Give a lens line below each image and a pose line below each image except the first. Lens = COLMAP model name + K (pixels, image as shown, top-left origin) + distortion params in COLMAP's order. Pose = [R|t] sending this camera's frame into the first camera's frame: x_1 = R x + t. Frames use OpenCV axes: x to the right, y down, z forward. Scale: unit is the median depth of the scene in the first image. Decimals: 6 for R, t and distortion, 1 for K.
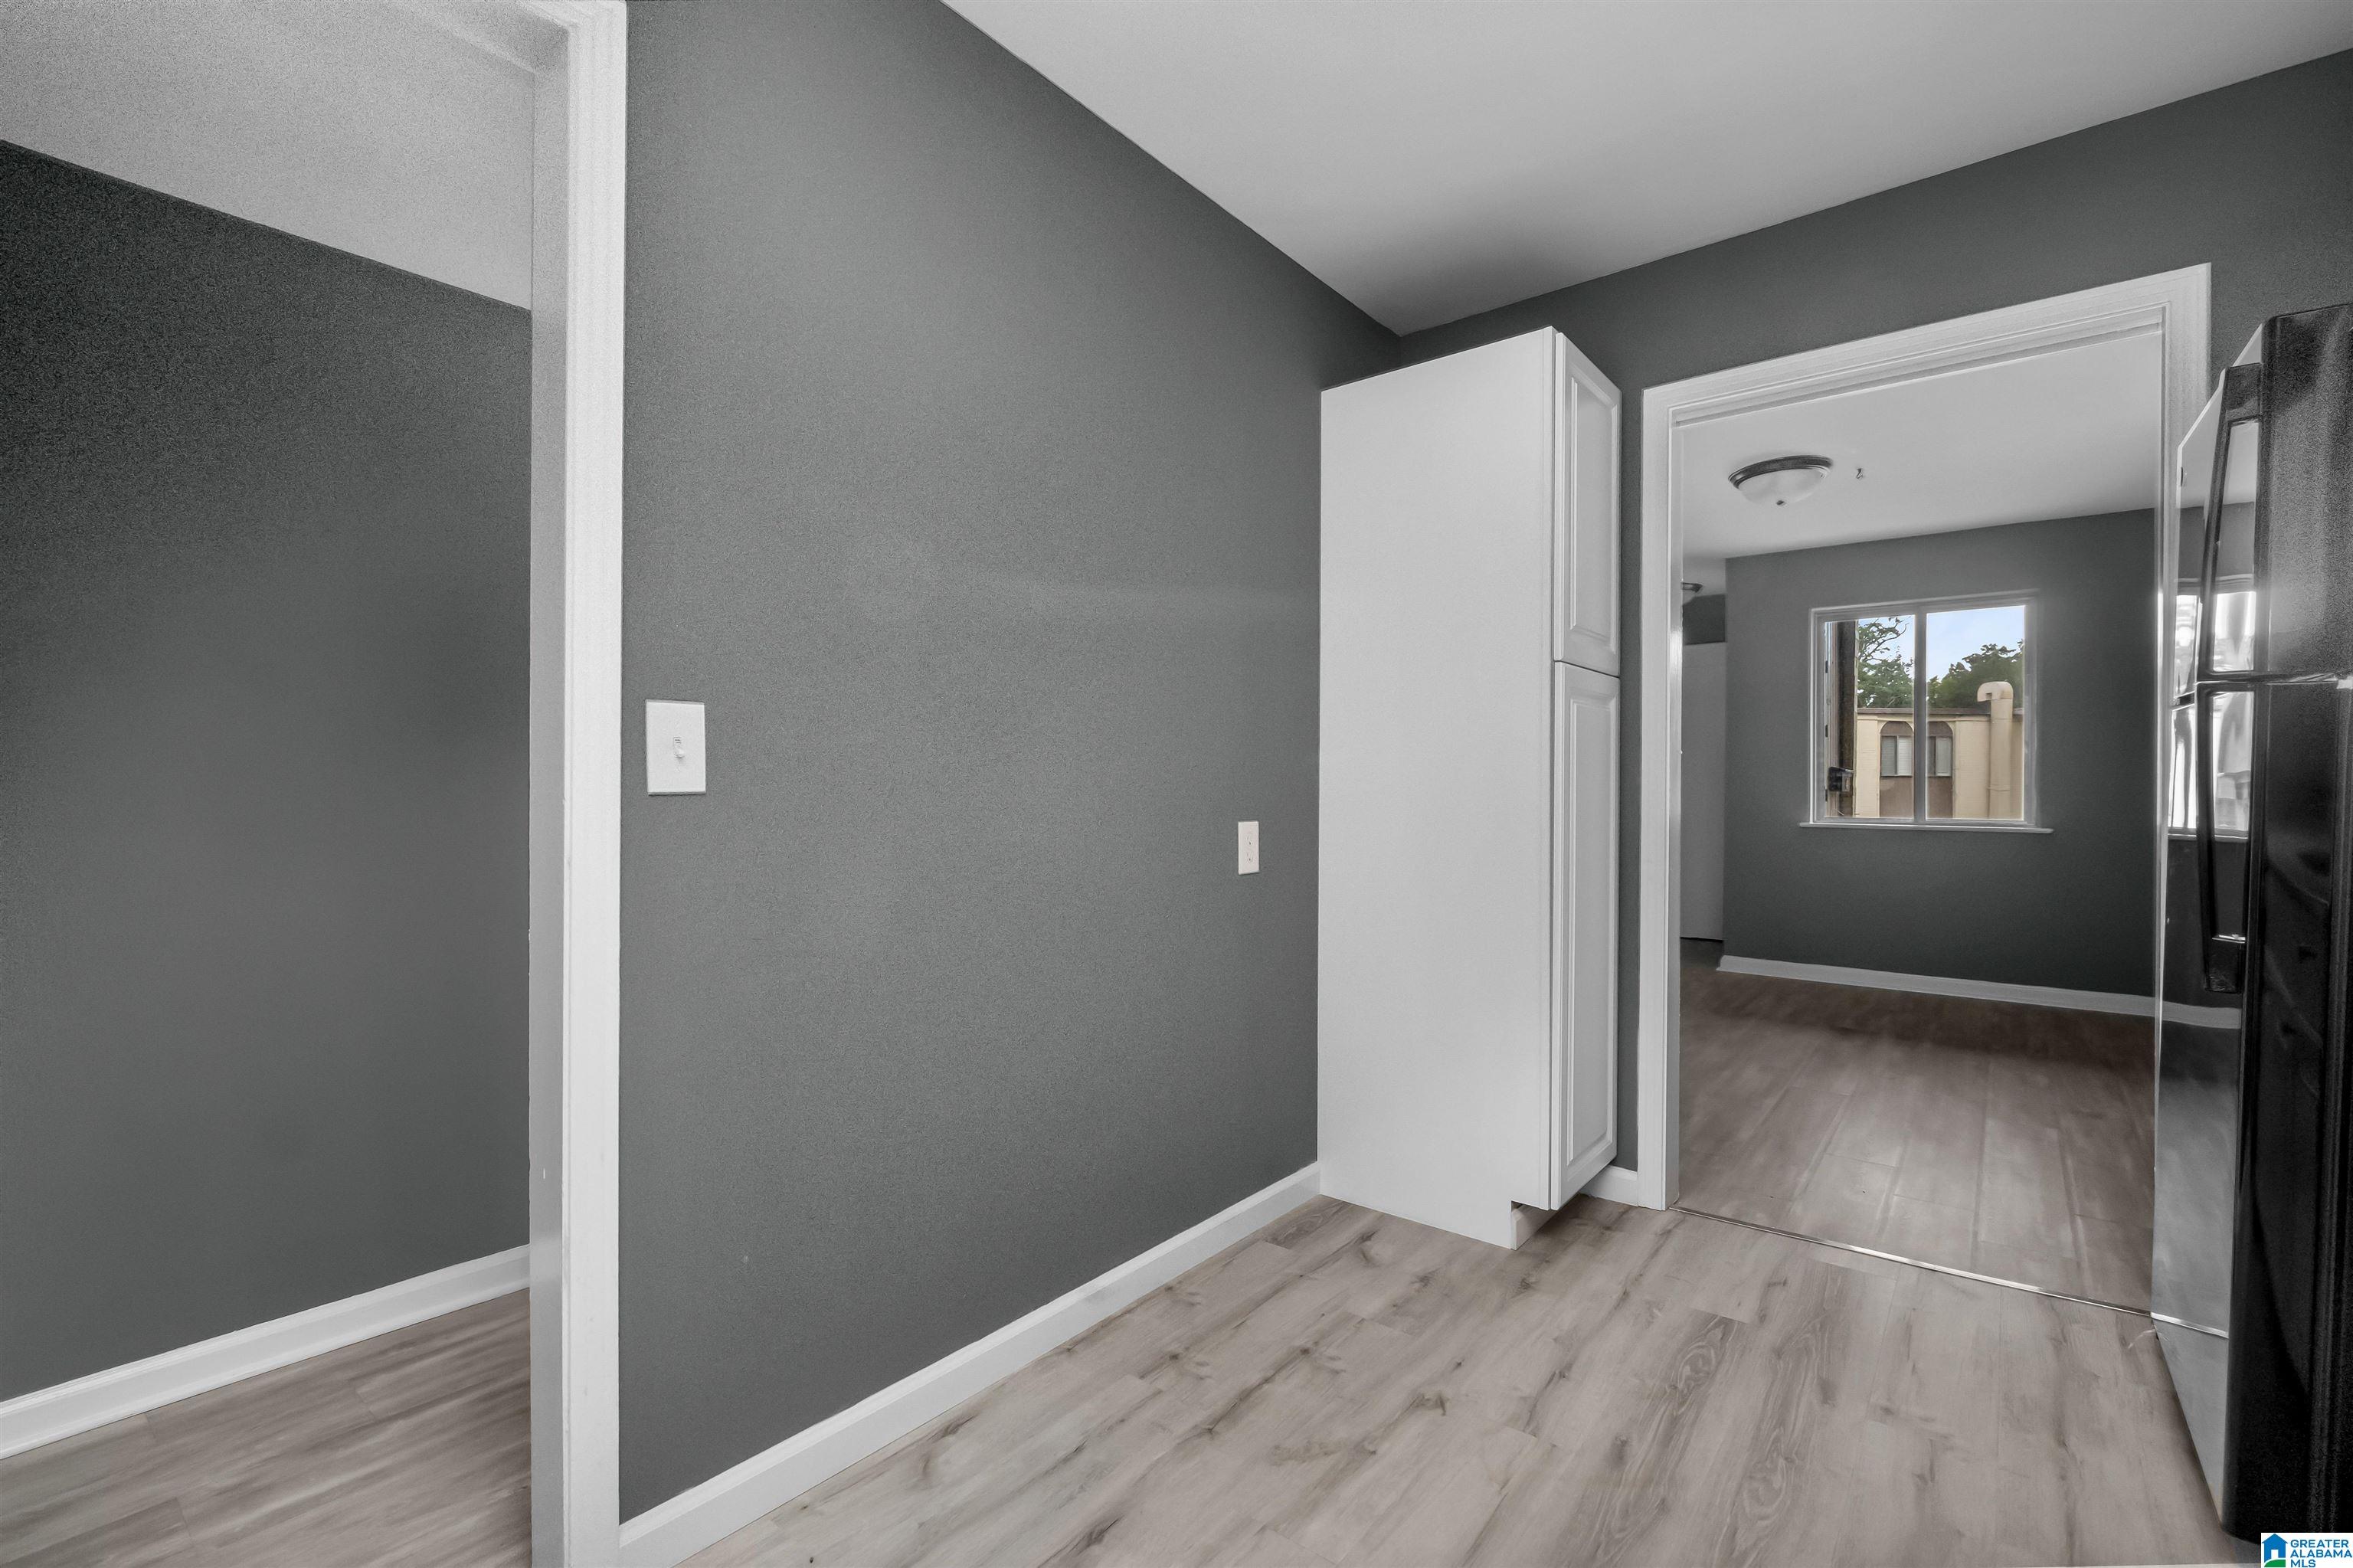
lens RADIAL K [[1024.9, 0, 1176.5], [0, 1024.9, 784.0], [0, 0, 1]] dist [0.001217, 0.000133]
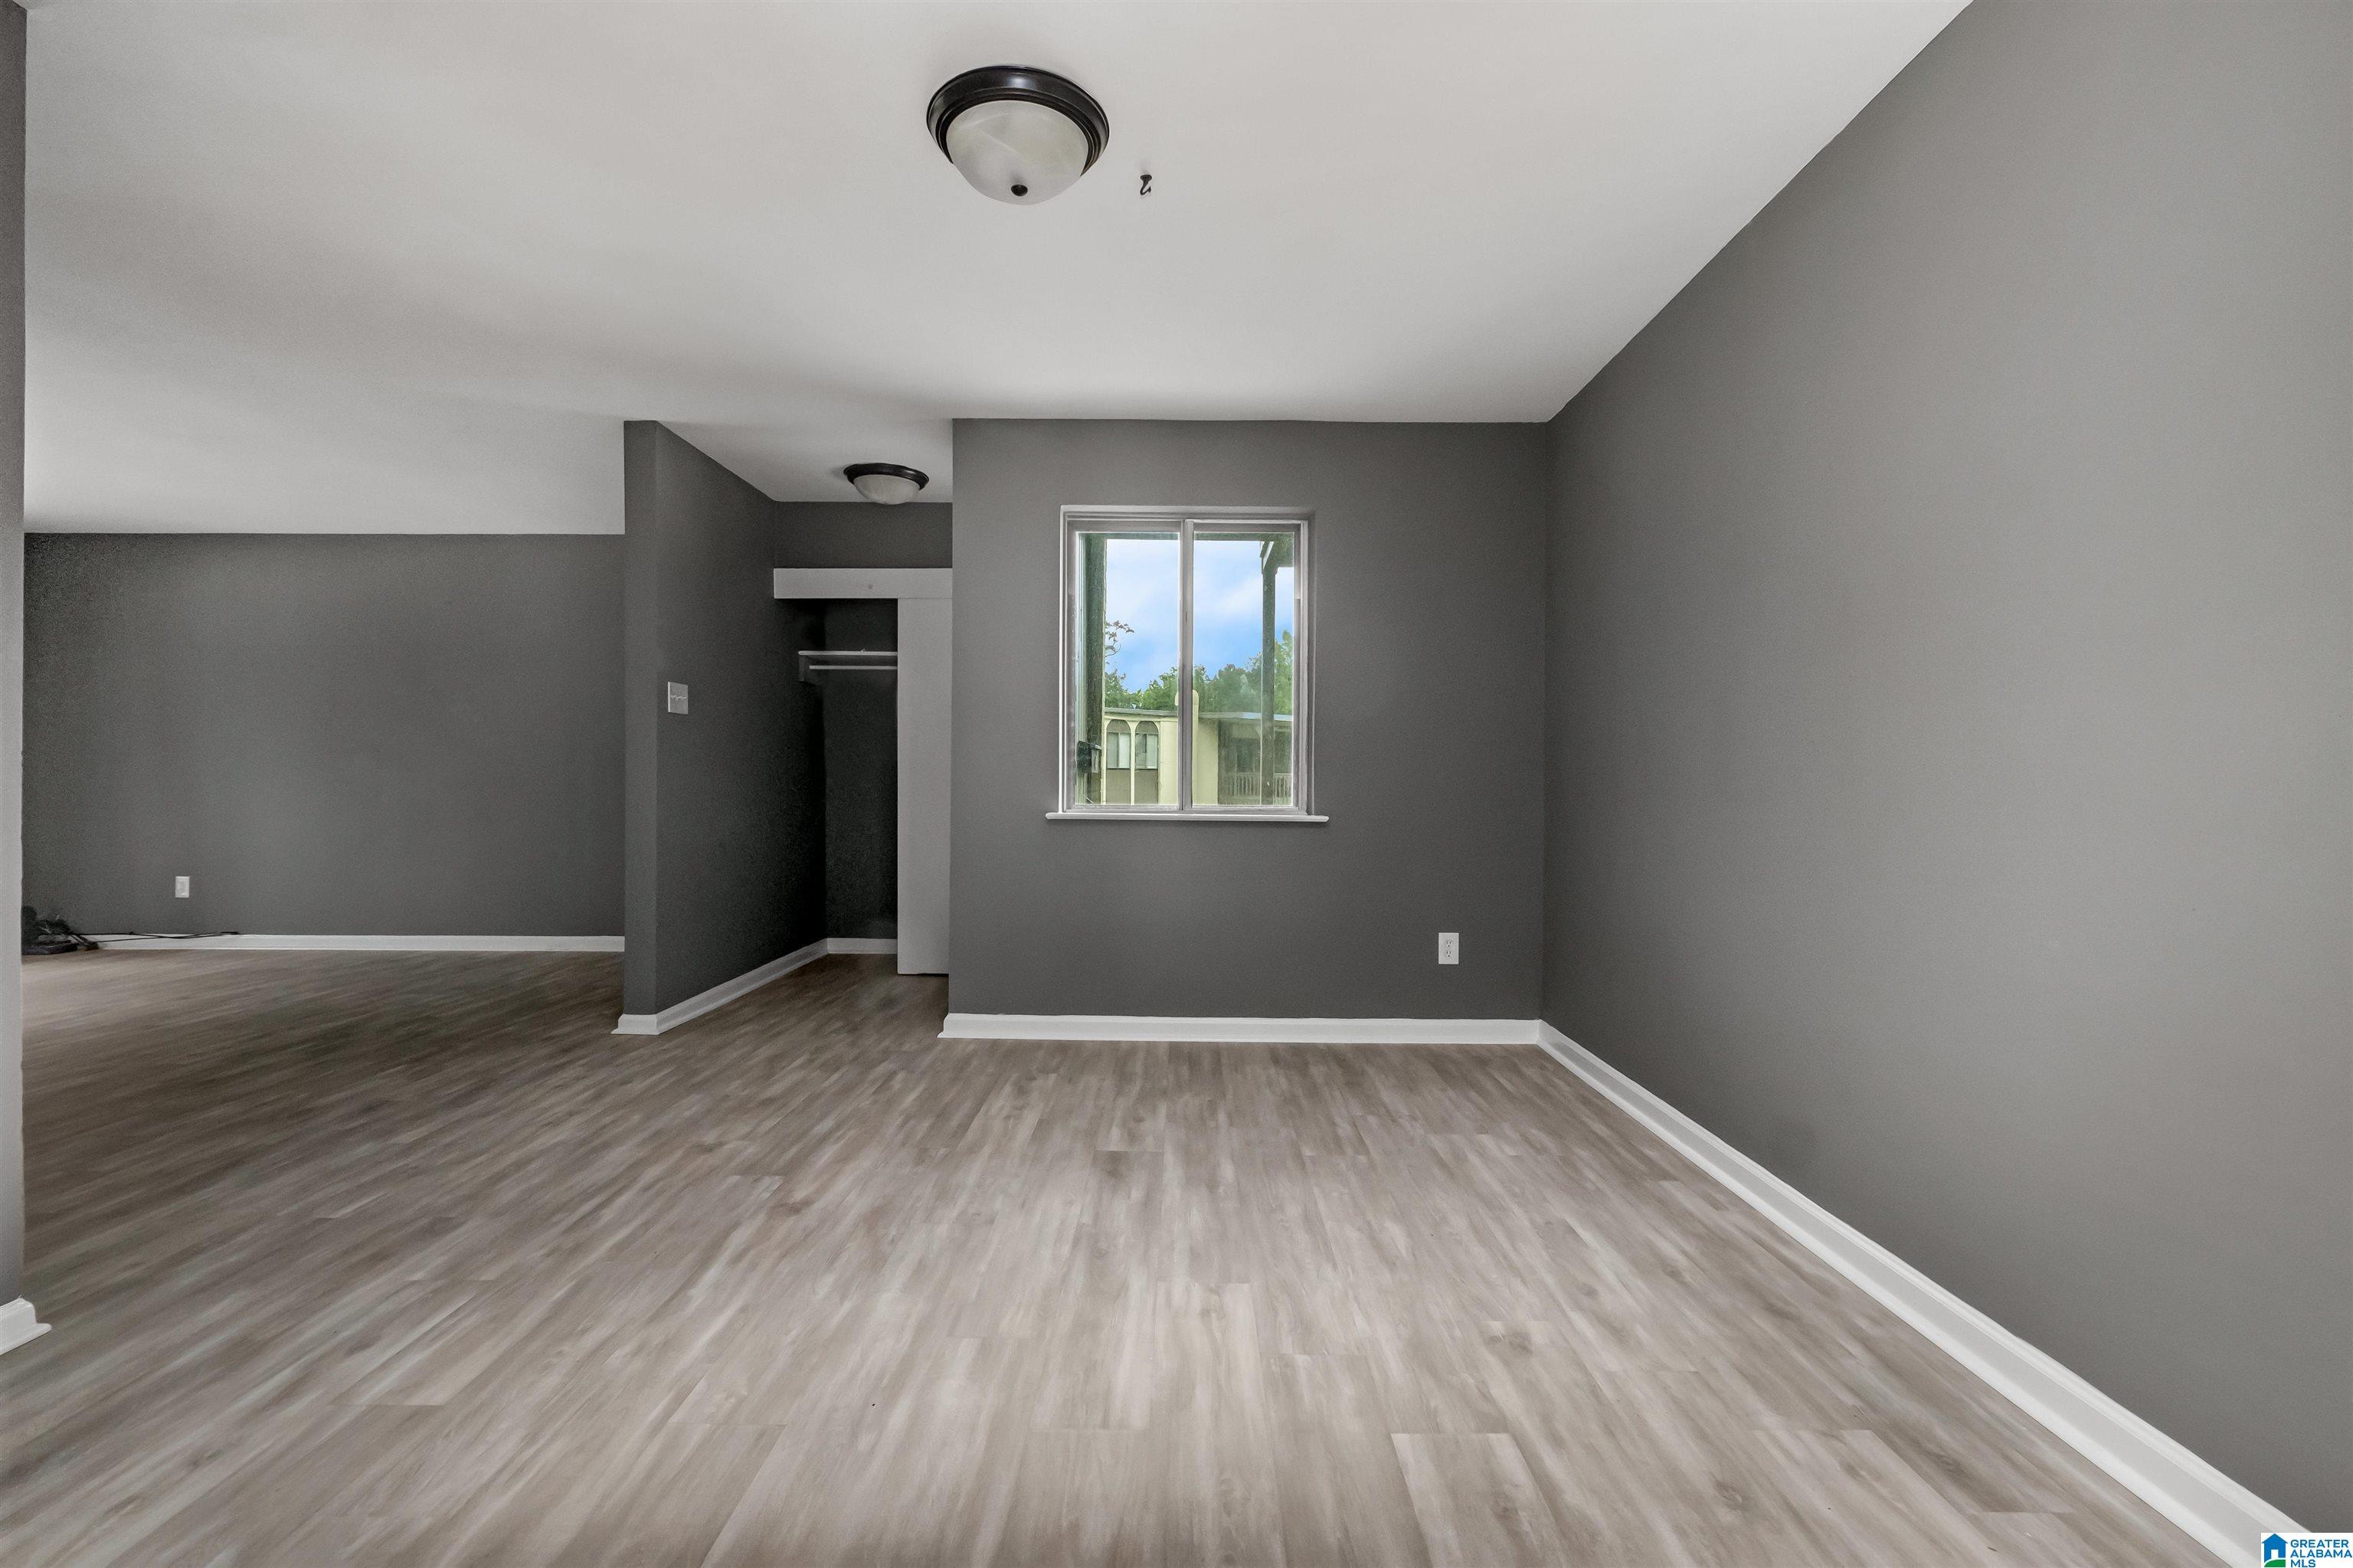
lens RADIAL K [[1024.9, 0, 1176.5], [0, 1024.9, 784.0], [0, 0, 1]] dist [0.001217, 0.000133]
pose [[0.782429, -0.004835, 0.622720, 0.220173], [0.000333, 0.999973, 0.007346, 0.011137], [-0.622739, -0.005541, 0.782410, 0.360758]]
